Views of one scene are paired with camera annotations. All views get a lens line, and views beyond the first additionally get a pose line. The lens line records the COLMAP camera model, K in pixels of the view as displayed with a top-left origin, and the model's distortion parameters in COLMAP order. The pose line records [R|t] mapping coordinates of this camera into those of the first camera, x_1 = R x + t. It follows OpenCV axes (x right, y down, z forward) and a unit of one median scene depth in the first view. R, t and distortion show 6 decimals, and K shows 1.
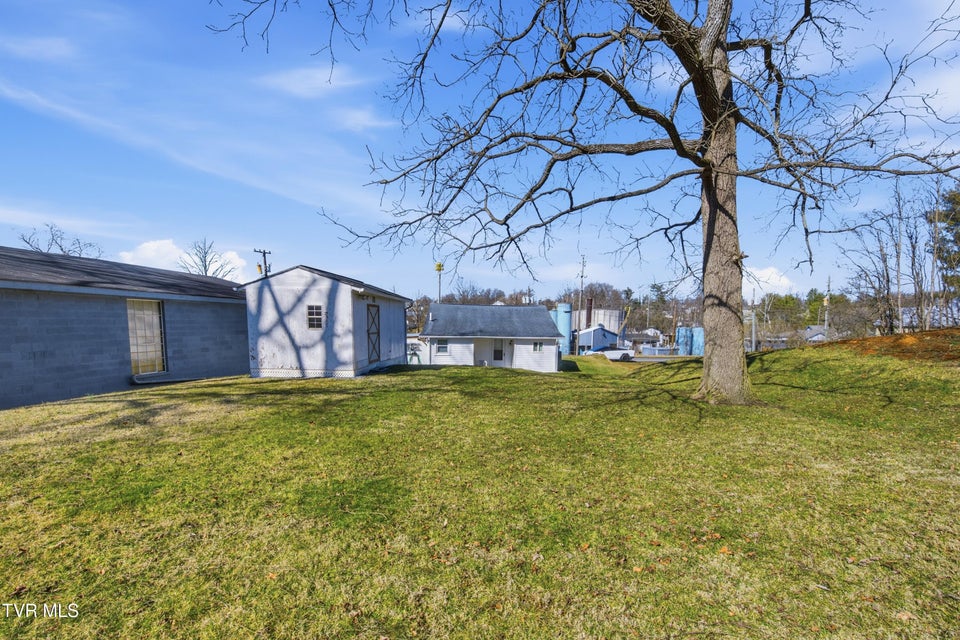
lens RADIAL K [[378.8, 0, 478.7], [0, 378.8, 312.5], [0, 0, 1]] dist [-0.001723, 0.000596]
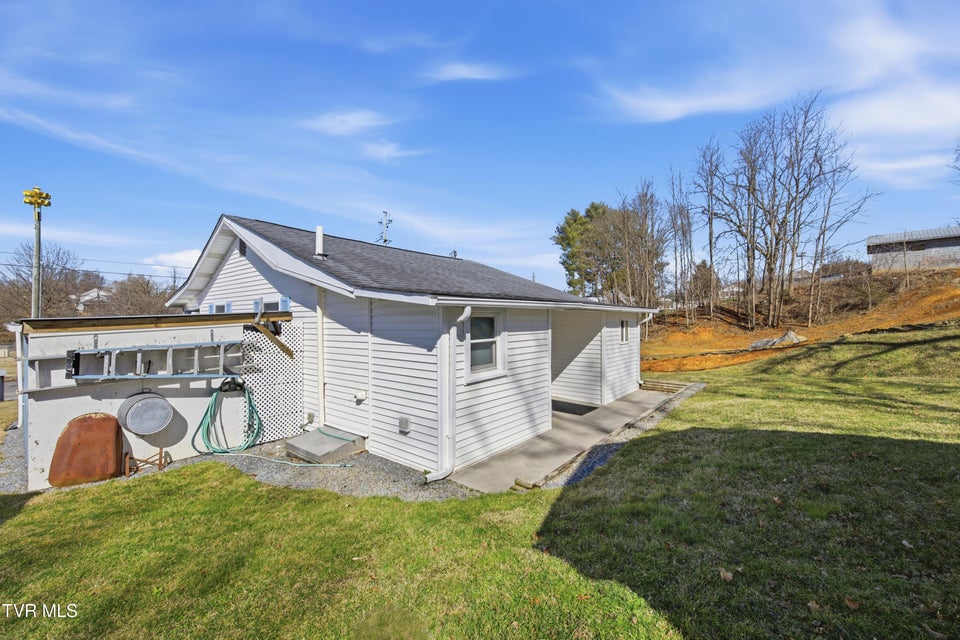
lens RADIAL K [[378.8, 0, 480.9], [0, 378.8, 317.0], [0, 0, 1]] dist [-0.001723, 0.000596]
pose [[0.651886, -0.003824, 0.758308, -0.435848], [-0.017242, 0.999654, 0.019863, 0.106655], [-0.758121, -0.026024, 0.651594, 1.307154]]
